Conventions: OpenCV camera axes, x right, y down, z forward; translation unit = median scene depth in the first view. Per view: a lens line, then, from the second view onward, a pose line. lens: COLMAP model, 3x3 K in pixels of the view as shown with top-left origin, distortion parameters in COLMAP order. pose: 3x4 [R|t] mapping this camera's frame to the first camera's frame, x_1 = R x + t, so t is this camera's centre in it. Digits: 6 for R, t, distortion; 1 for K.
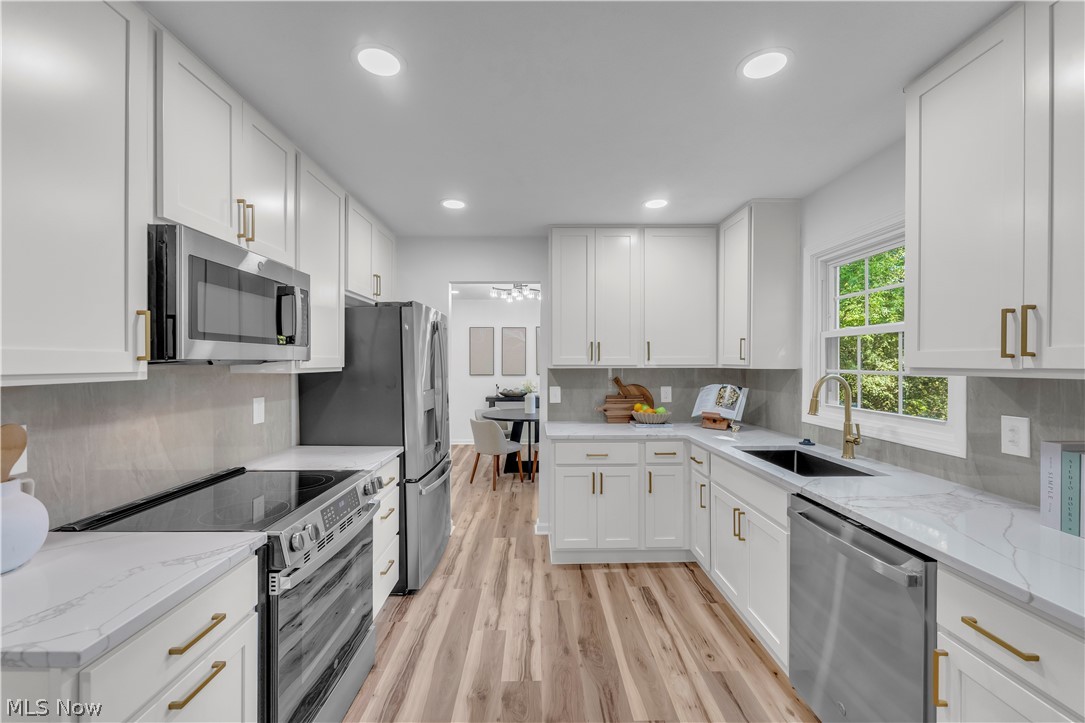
lens RADIAL K [[449.7, 0, 541.1], [0, 449.7, 362.7], [0, 0, 1]] dist [-0.002334, -0.001096]
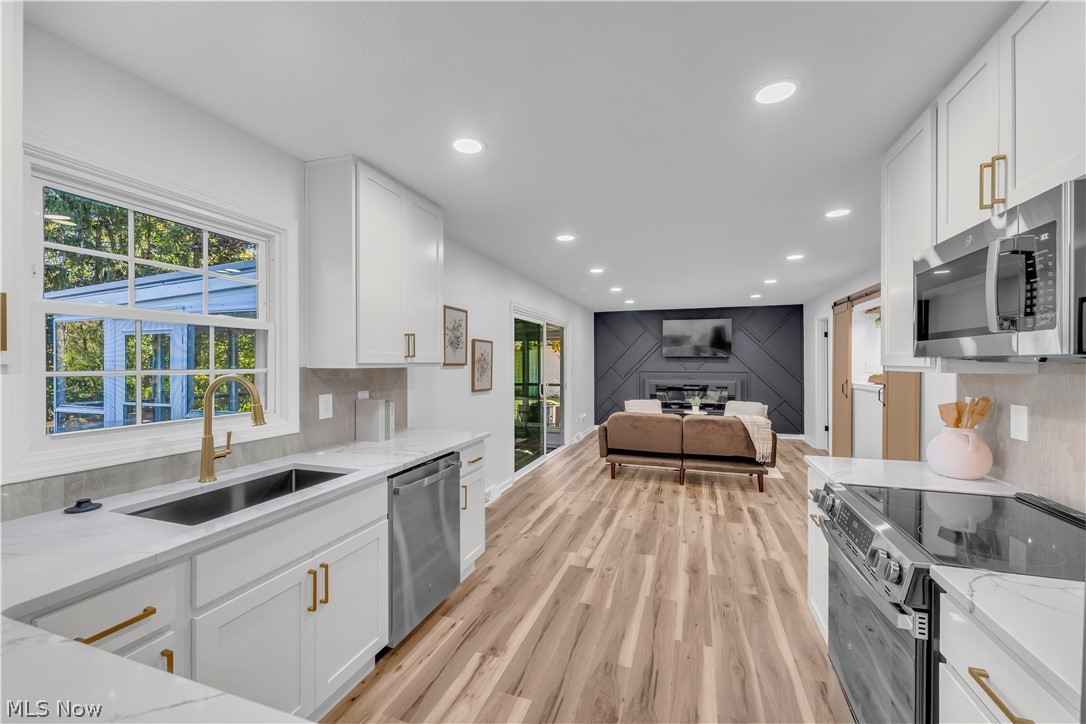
lens RADIAL K [[450.1, 0, 543.7], [0, 450.1, 360.0], [0, 0, 1]] dist [-0.002334, -0.001096]
pose [[-0.942468, -0.015713, 0.333926, -0.119248], [-0.014890, 0.999877, 0.005024, -0.013540], [-0.333964, -0.000237, -0.942586, 1.153733]]
